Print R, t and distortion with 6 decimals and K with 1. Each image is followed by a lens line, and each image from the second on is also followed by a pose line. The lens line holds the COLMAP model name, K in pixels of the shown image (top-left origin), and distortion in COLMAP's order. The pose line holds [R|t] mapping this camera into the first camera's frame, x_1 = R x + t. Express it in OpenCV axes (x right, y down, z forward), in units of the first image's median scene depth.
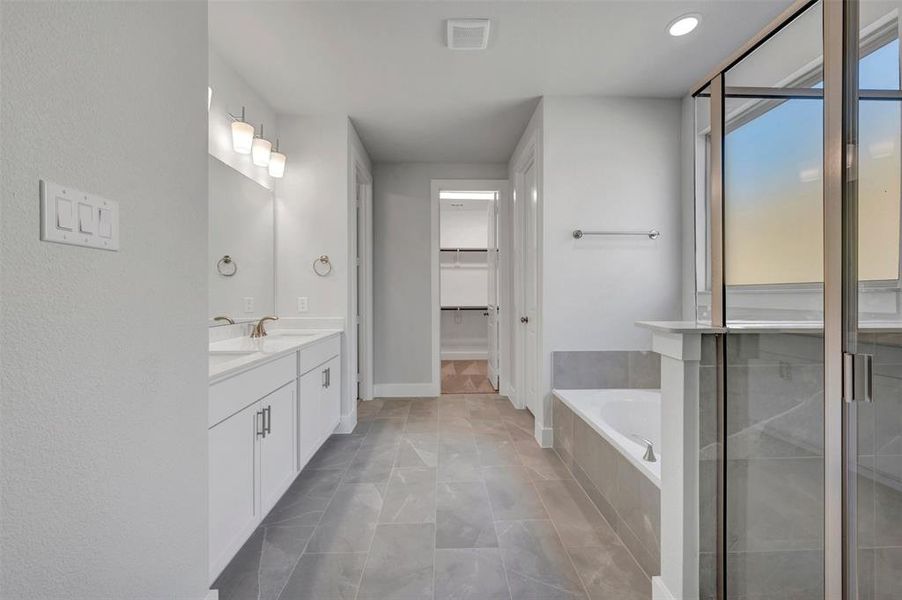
lens RADIAL K [[357.7, 0, 451.5], [0, 357.7, 298.2], [0, 0, 1]] dist [0.000281, -0.000842]
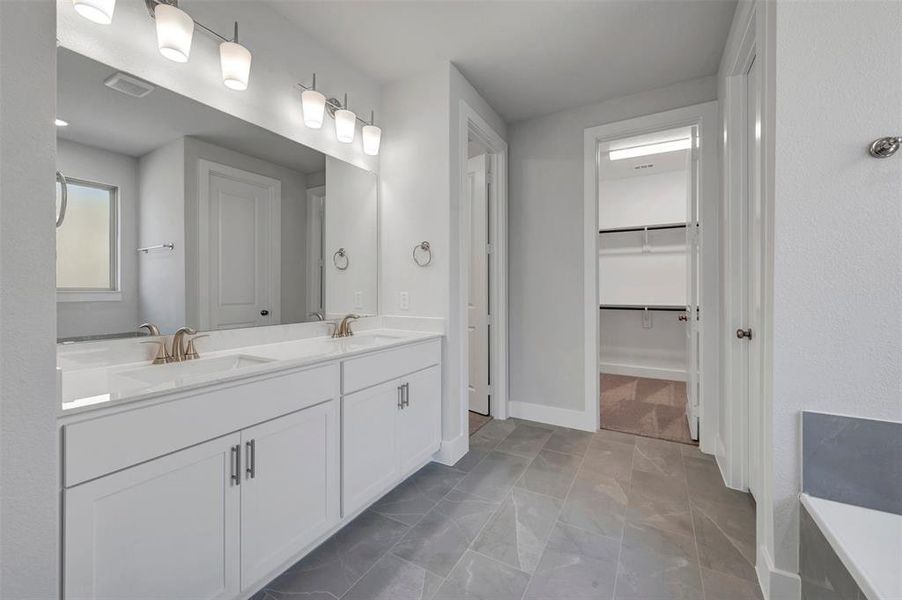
lens RADIAL K [[357.7, 0, 449.8], [0, 357.7, 292.0], [0, 0, 1]] dist [0.000281, -0.000842]
pose [[0.851679, 0.004091, -0.524049, 0.119218], [-0.005668, 0.999983, -0.001404, -0.001953], [0.524034, 0.004166, 0.851687, 0.320128]]
